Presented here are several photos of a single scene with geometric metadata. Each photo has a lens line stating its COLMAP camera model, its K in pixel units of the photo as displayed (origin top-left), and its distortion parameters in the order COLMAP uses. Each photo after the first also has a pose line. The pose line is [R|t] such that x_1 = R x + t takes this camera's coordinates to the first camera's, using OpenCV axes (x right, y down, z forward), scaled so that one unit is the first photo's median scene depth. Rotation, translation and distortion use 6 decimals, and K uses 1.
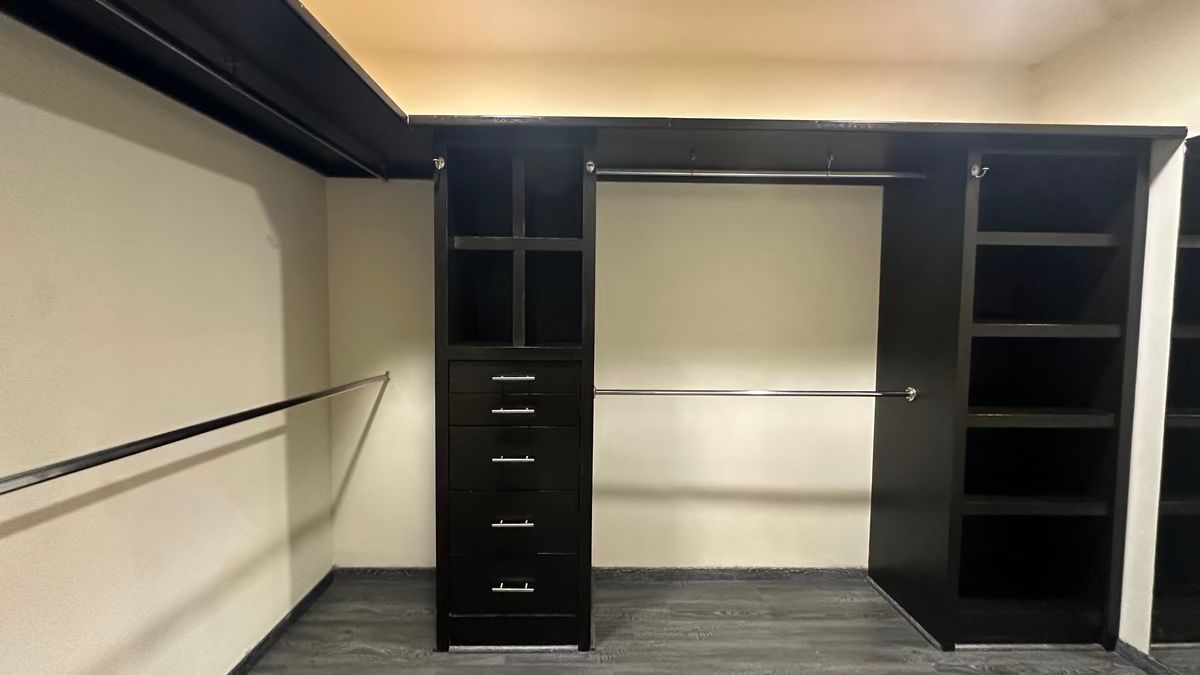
lens RADIAL K [[482.9, 0, 600.0], [0, 482.9, 337.5], [0, 0, 1]] dist [0.002162, 0.000263]
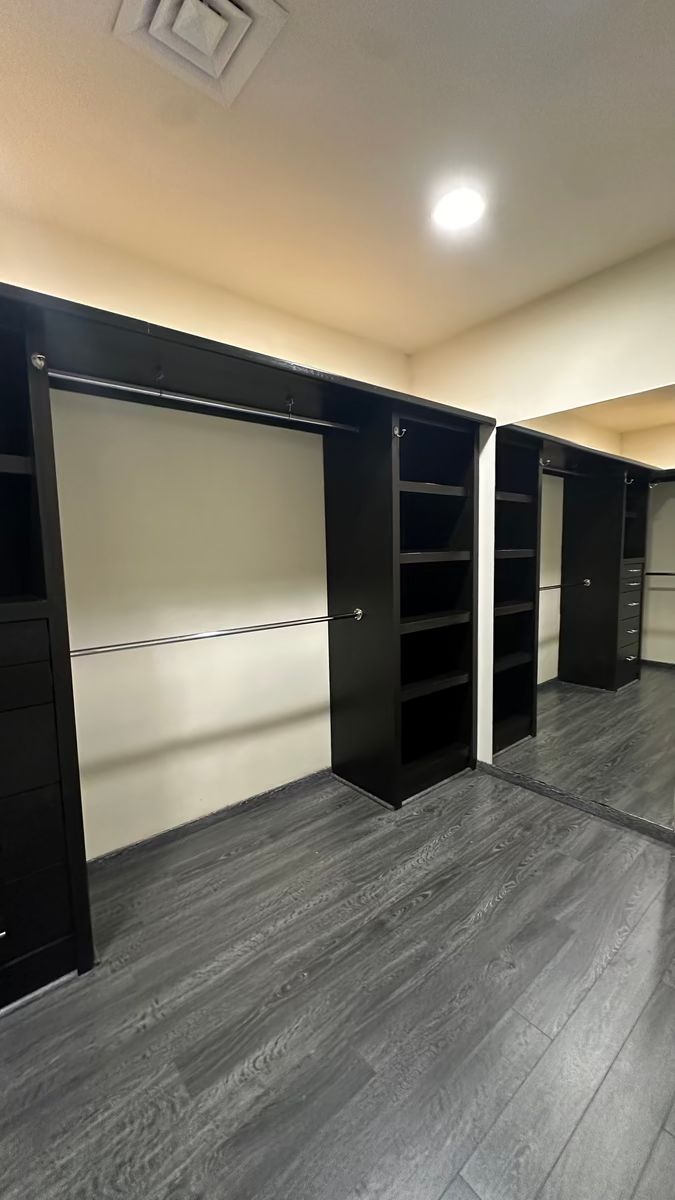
lens RADIAL K [[482.8, 0, 337.5], [0, 482.8, 600.0], [0, 0, 1]] dist [0.010369, -0.000002]
pose [[0.779076, -0.091804, 0.620171, -0.146121], [0.063288, 0.995684, 0.067887, -0.002765], [-0.623727, -0.013639, 0.781523, 0.098756]]
